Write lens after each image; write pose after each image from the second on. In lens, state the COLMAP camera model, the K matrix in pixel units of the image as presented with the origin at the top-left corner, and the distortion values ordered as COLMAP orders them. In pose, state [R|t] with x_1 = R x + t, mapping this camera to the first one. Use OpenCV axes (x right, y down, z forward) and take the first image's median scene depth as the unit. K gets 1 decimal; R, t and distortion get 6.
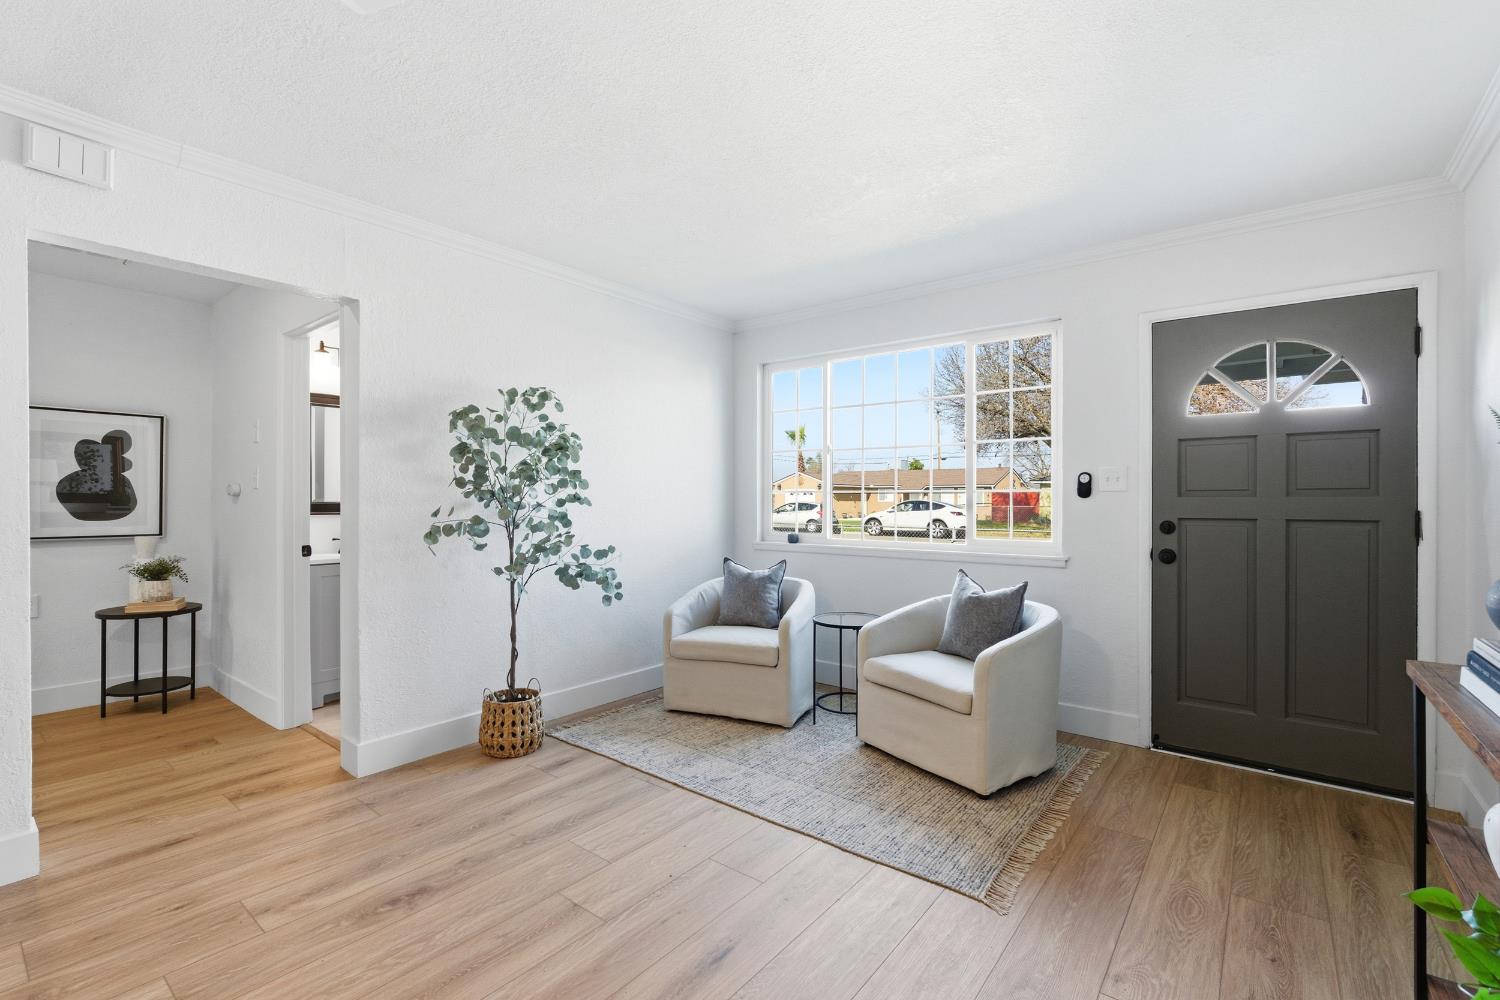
lens RADIAL K [[663.8, 0, 744.6], [0, 663.8, 503.2], [0, 0, 1]] dist [-0.010052, 0.003398]
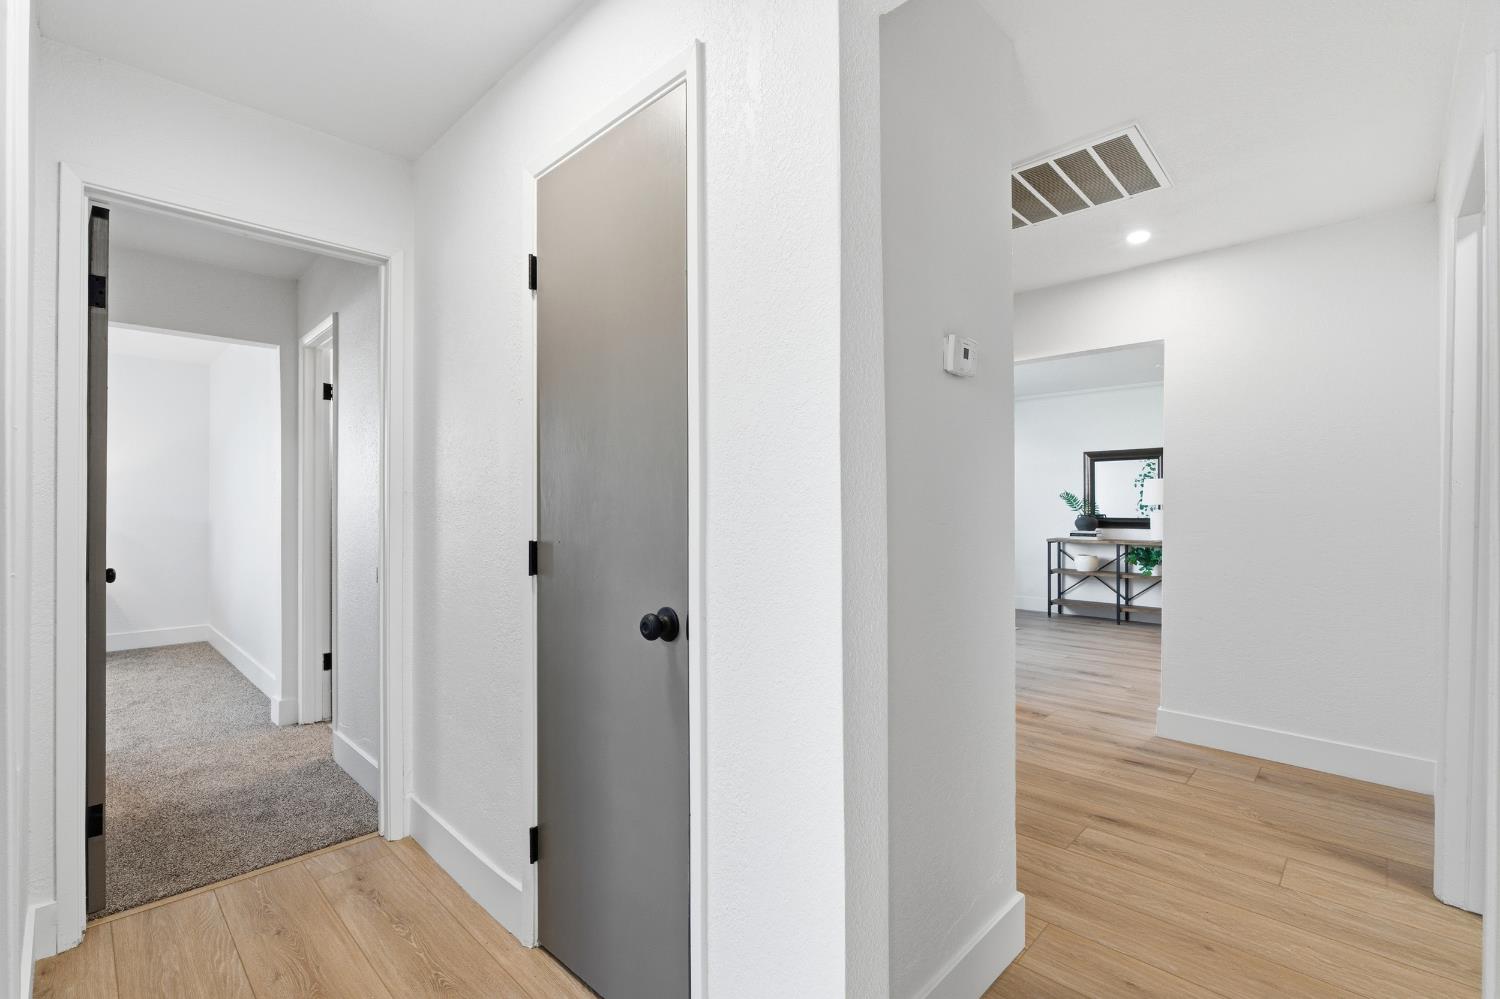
lens RADIAL K [[663.8, 0, 746.7], [0, 663.8, 508.8], [0, 0, 1]] dist [-0.010052, 0.003398]
pose [[0.090610, 0.005291, 0.995872, -2.415647], [-0.004893, 0.999976, -0.004868, 0.016833], [-0.995874, -0.004432, 0.090633, 1.624942]]
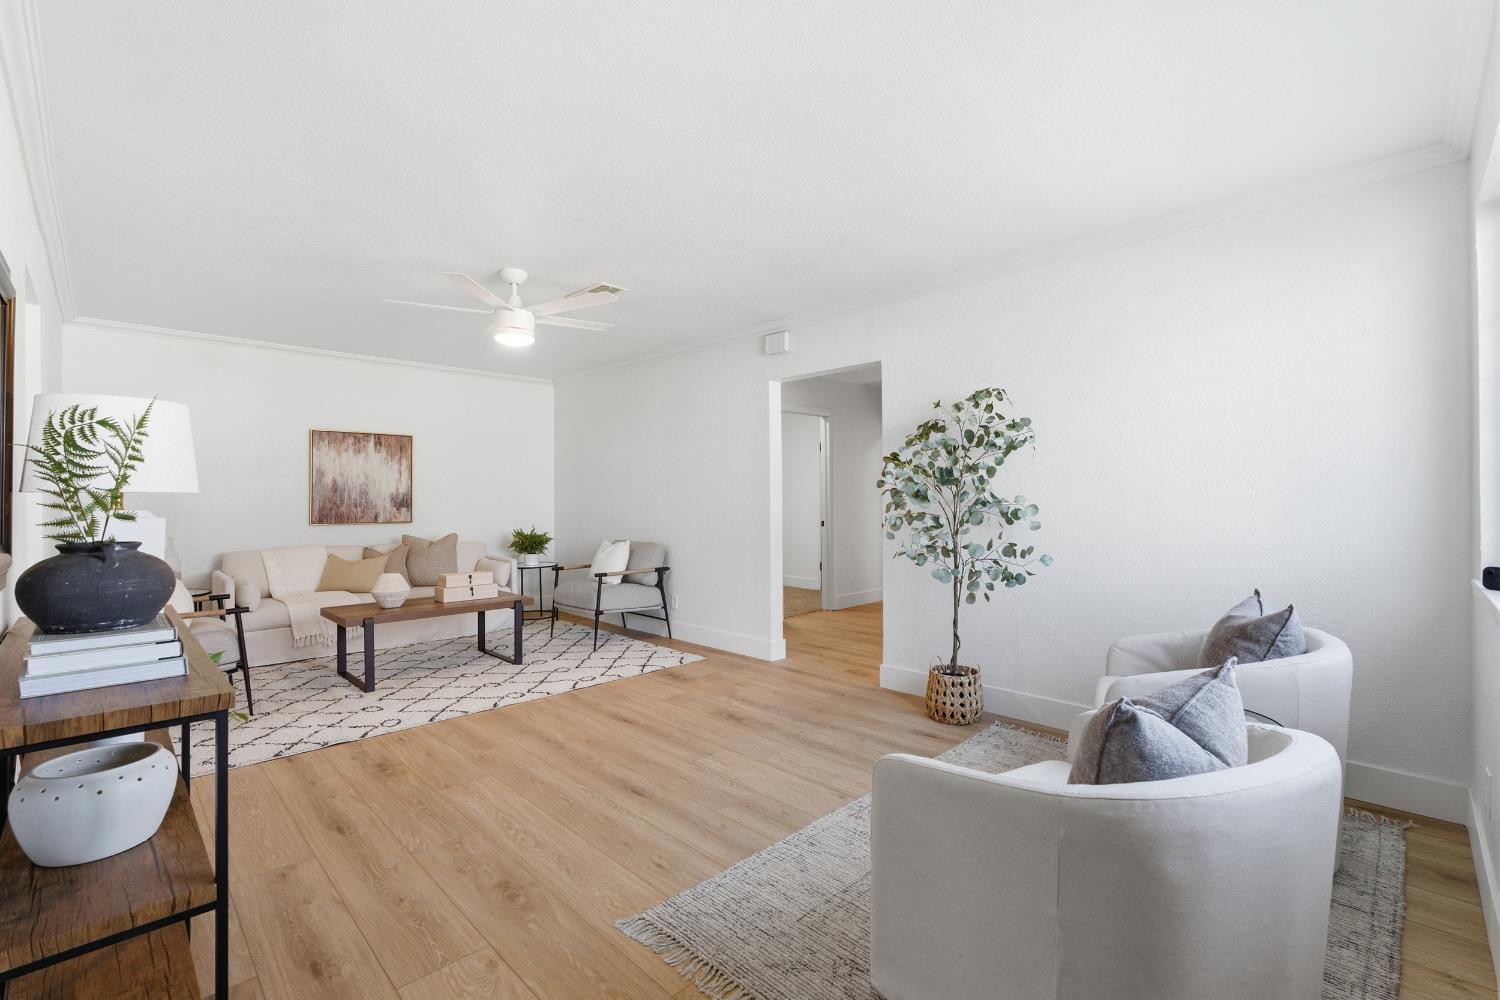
lens RADIAL K [[663.8, 0, 745.7], [0, 663.8, 496.8], [0, 0, 1]] dist [-0.010052, 0.003398]
pose [[-0.131823, -0.006613, -0.991251, 1.039511], [0.003860, 0.999967, -0.007185, 0.008846], [0.991266, -0.004773, -0.131793, 1.038507]]
